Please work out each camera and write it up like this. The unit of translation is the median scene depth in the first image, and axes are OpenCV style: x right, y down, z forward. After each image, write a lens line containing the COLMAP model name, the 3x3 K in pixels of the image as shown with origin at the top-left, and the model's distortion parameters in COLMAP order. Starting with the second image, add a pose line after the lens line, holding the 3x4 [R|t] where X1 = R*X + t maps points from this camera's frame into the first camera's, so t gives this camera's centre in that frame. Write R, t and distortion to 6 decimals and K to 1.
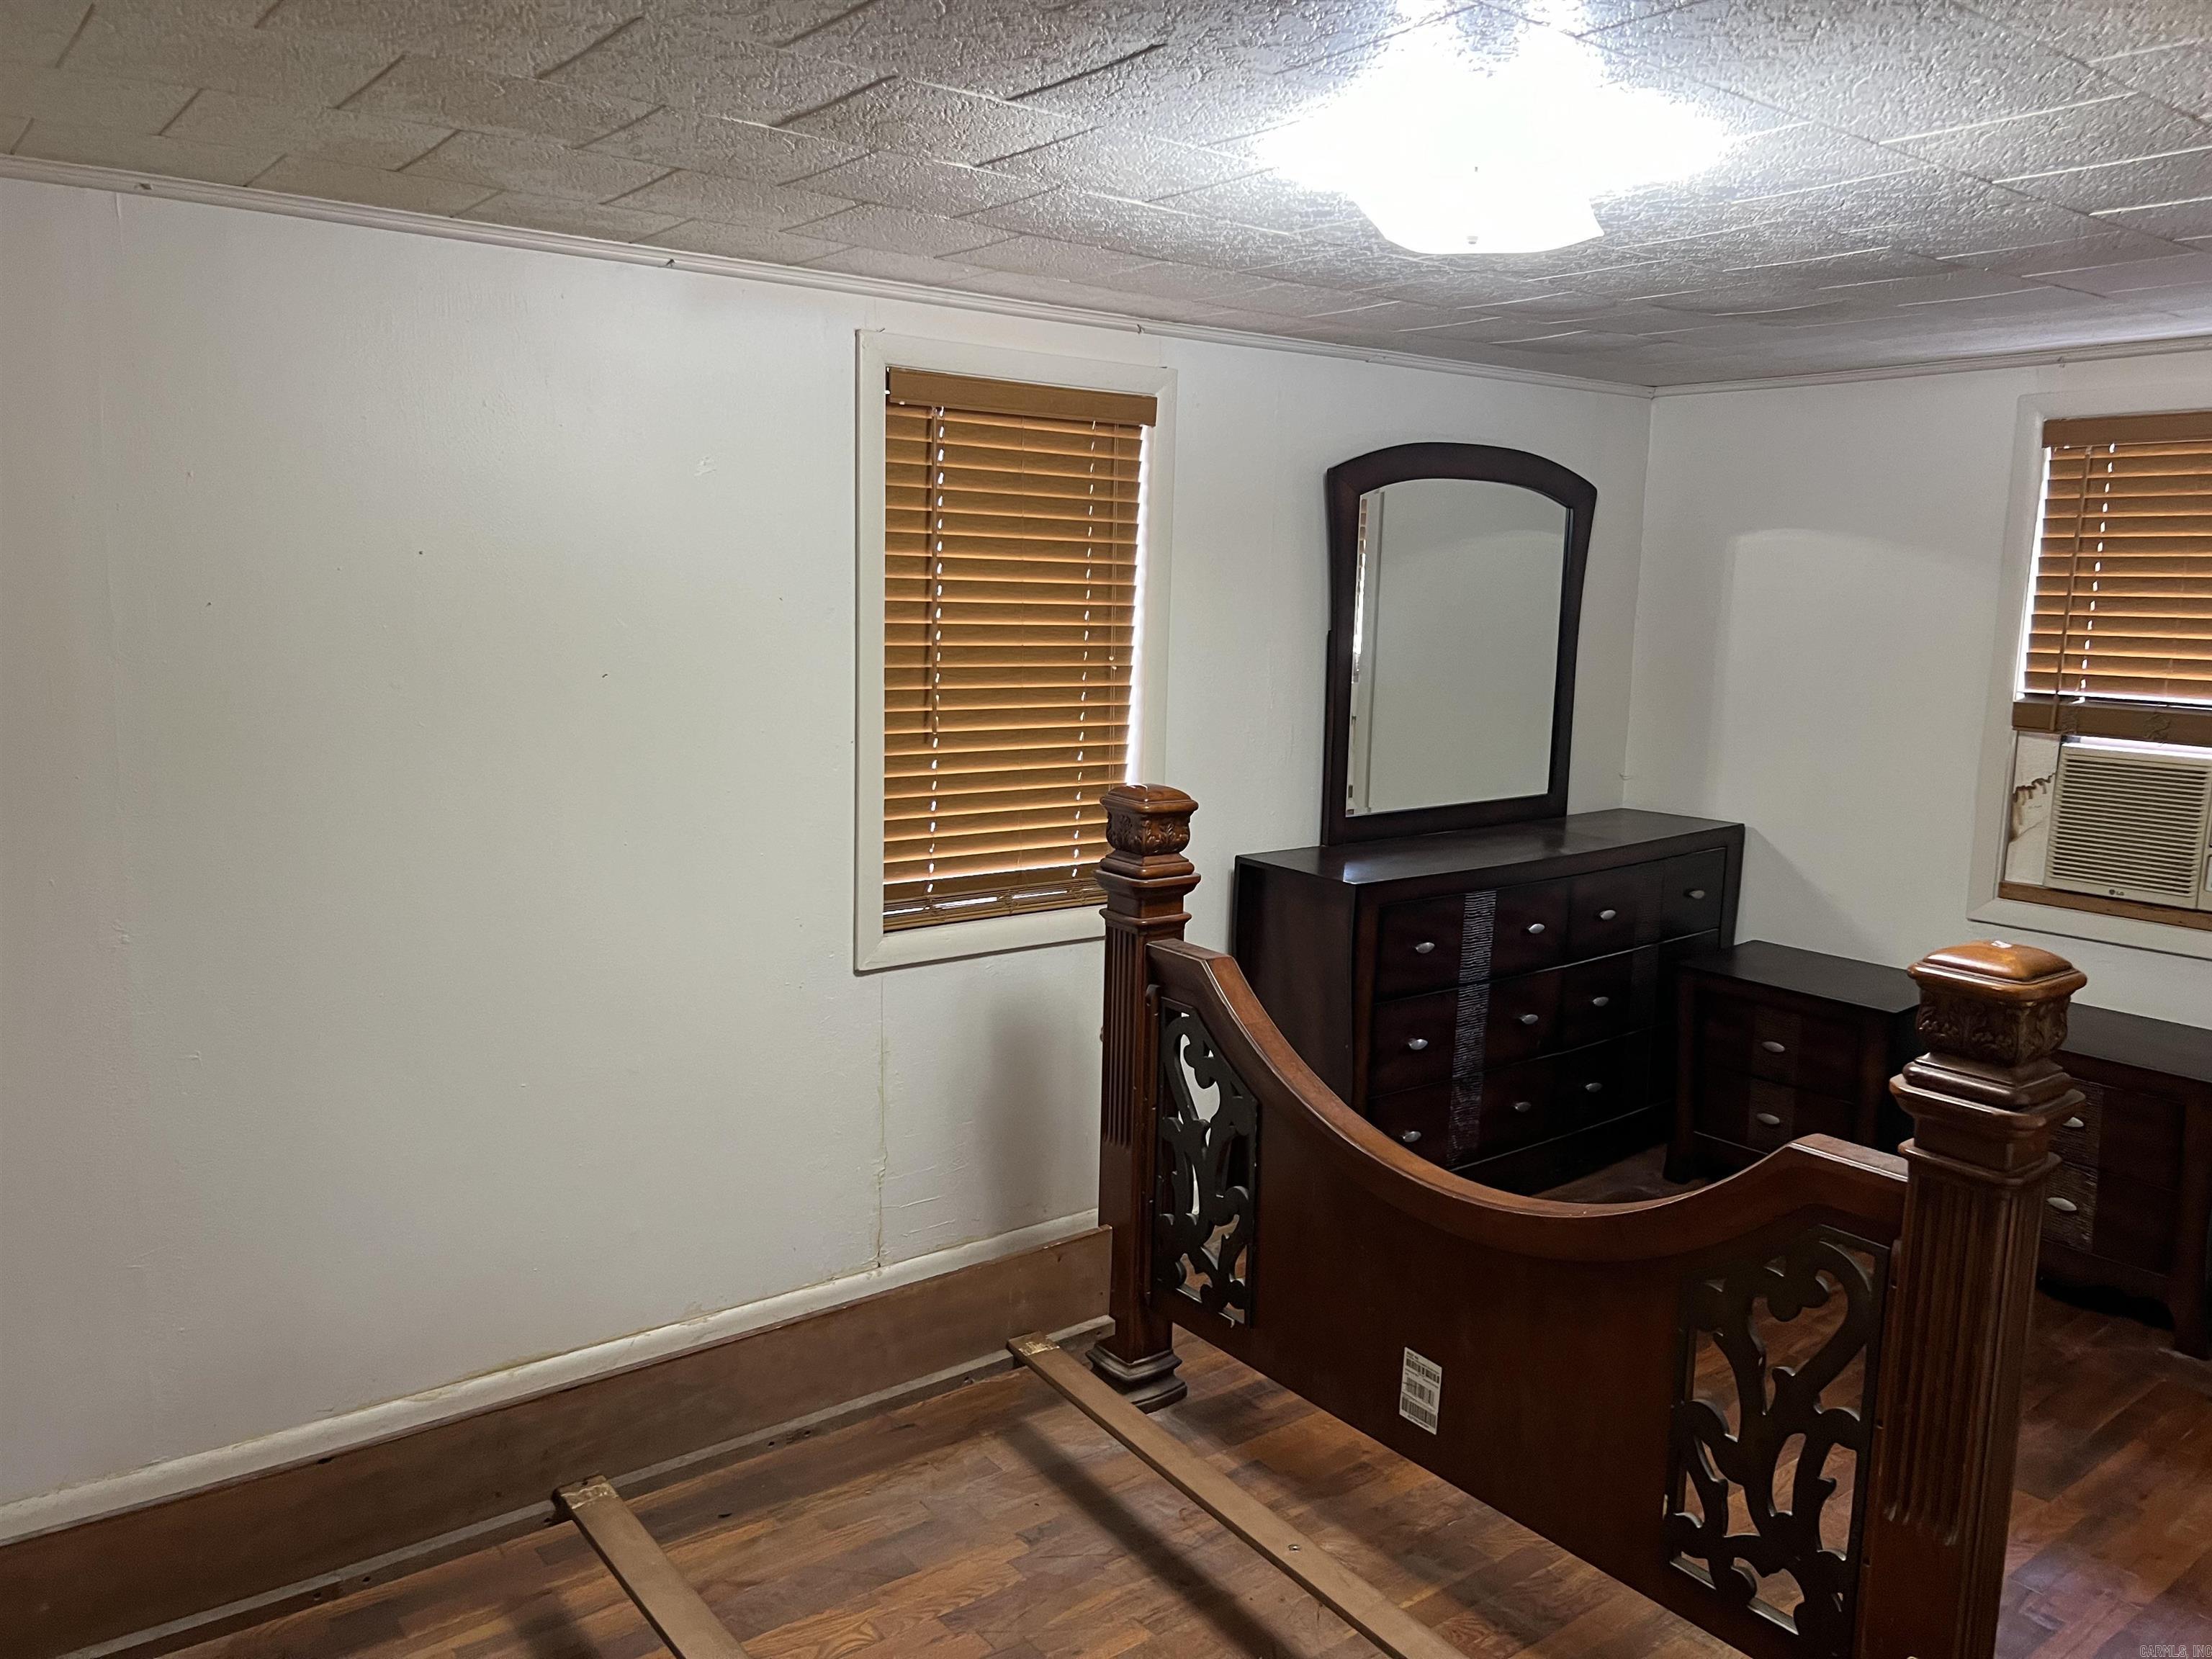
lens RADIAL K [[1659.7, 0, 1115.3], [0, 1659.7, 829.1], [0, 0, 1]] dist [0.040452, -0.046703]
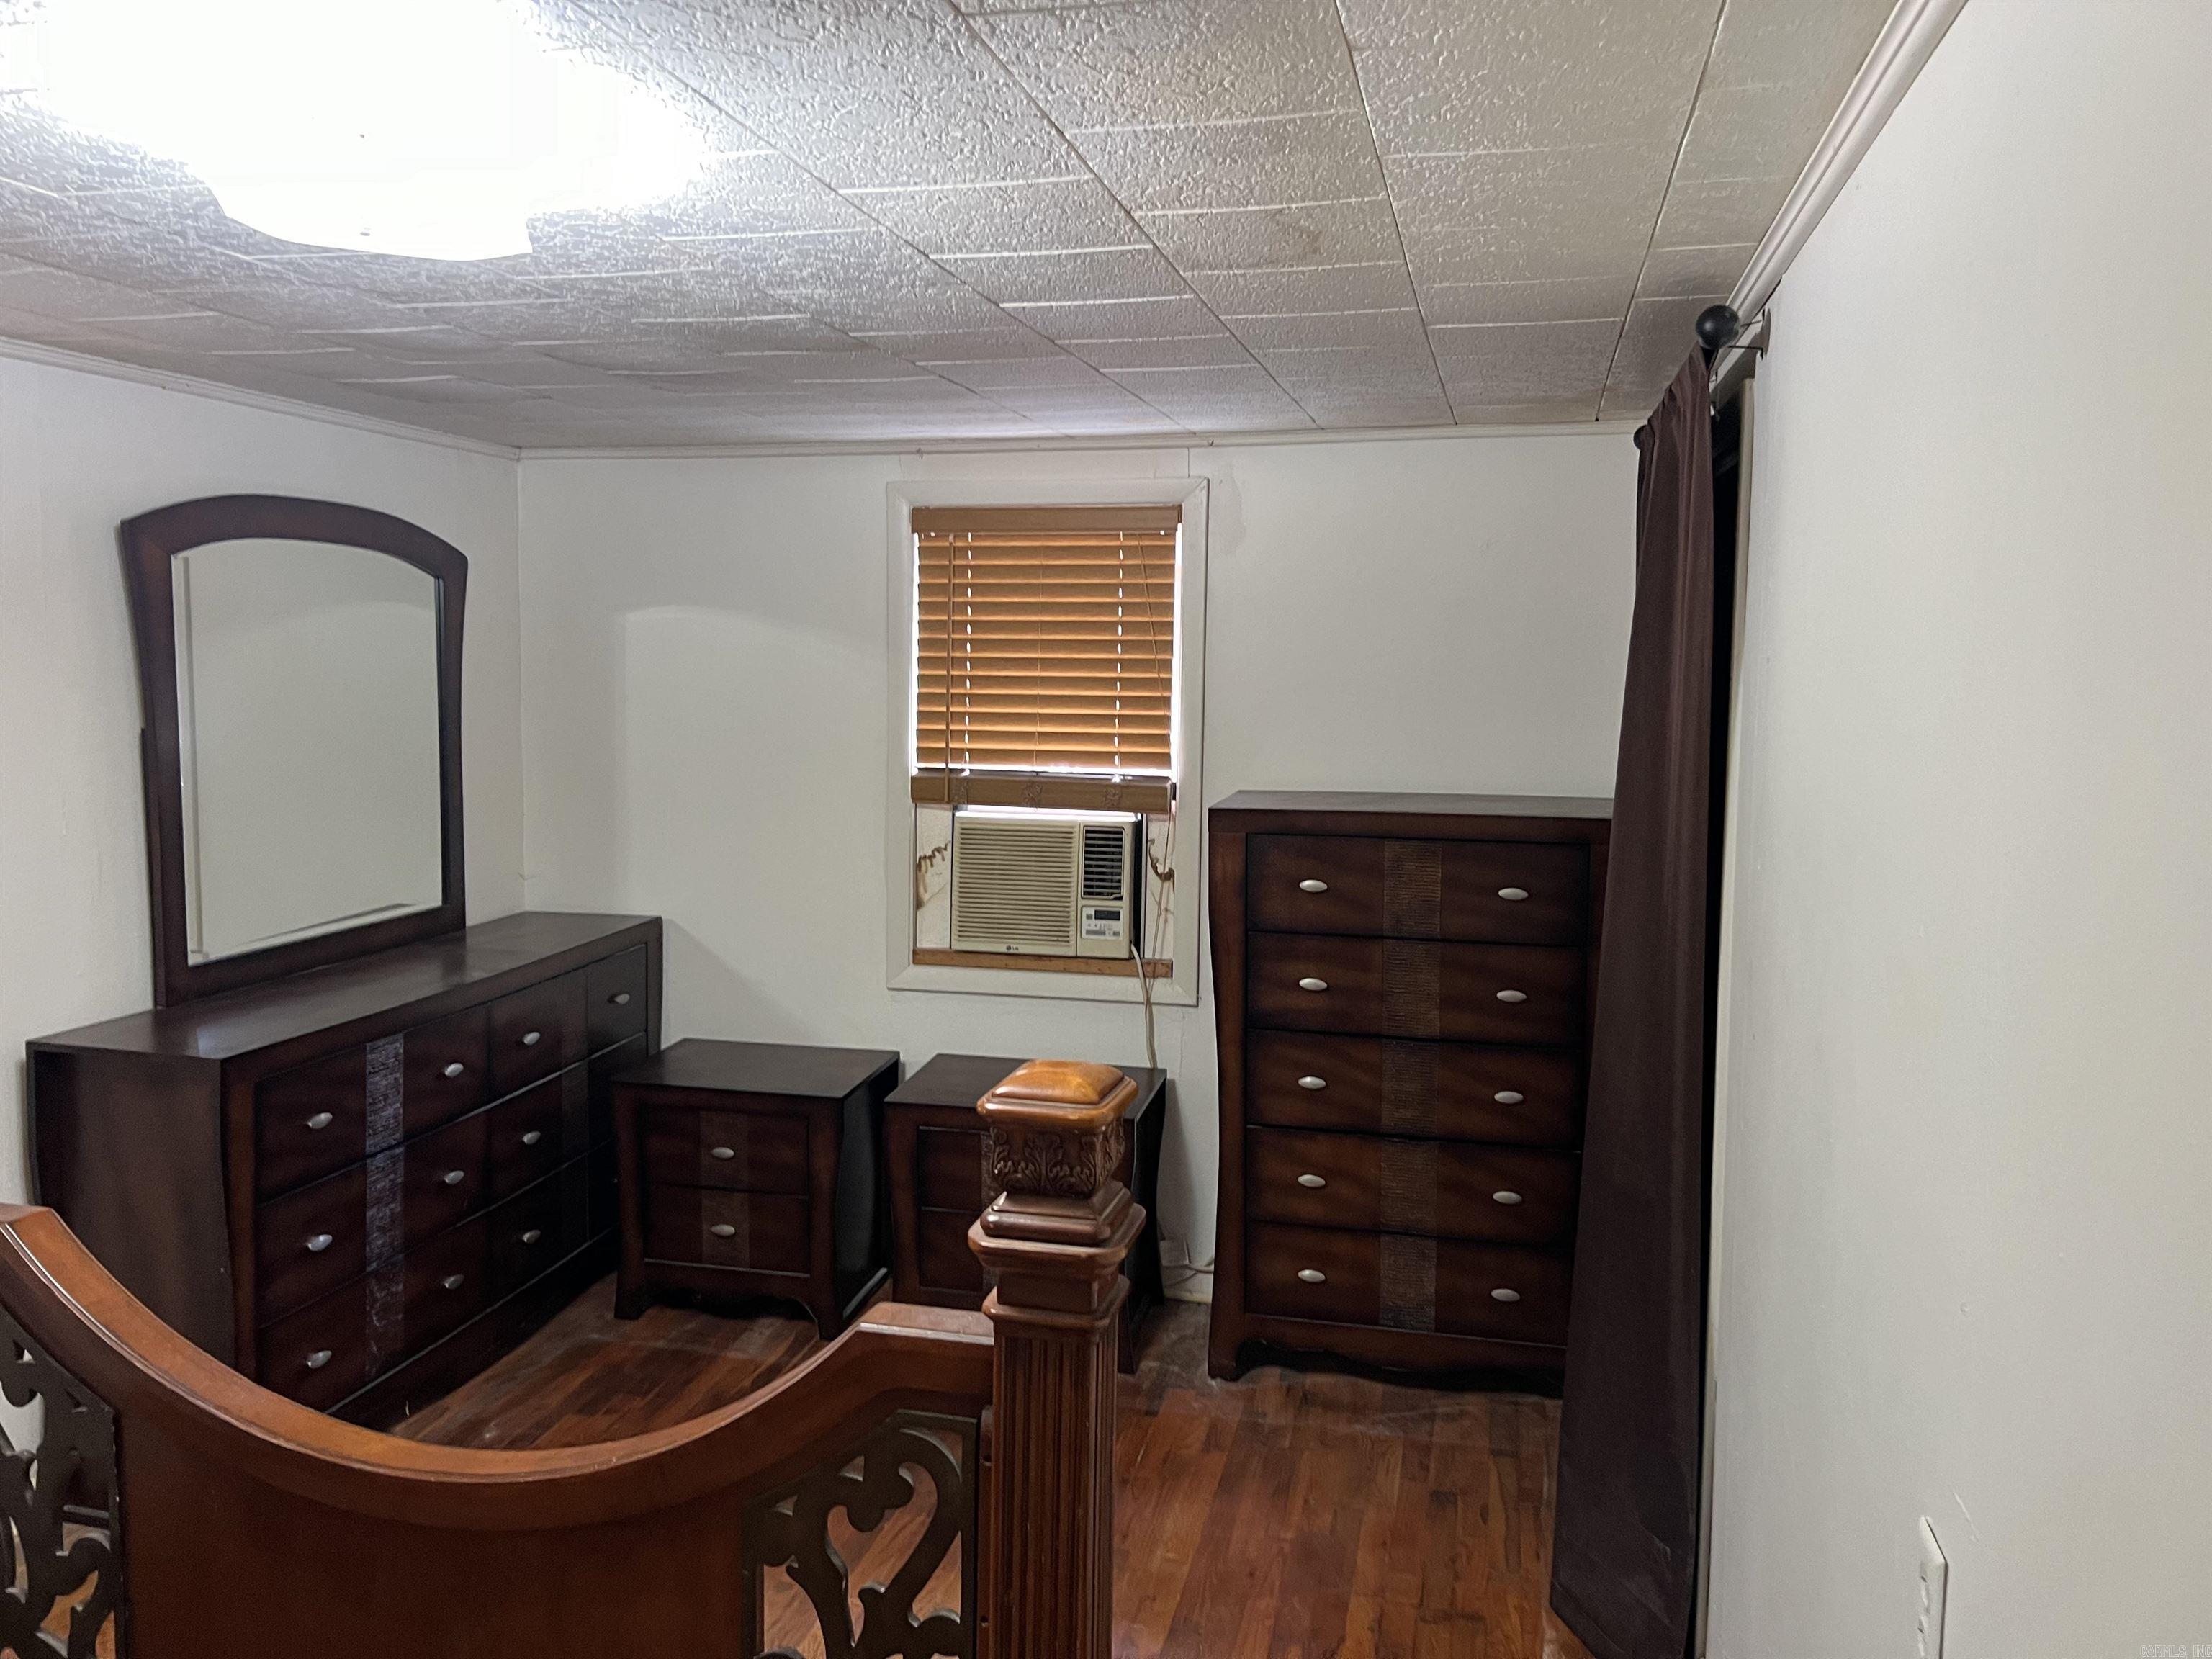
lens RADIAL K [[1659.7, 0, 1106.8], [0, 1659.7, 819.5], [0, 0, 1]] dist [0.040452, -0.046703]
pose [[0.781086, -0.069648, 0.620528, -0.006635], [0.097707, 0.995151, -0.011292, -0.027450], [-0.616732, 0.069450, 0.784103, 0.128070]]
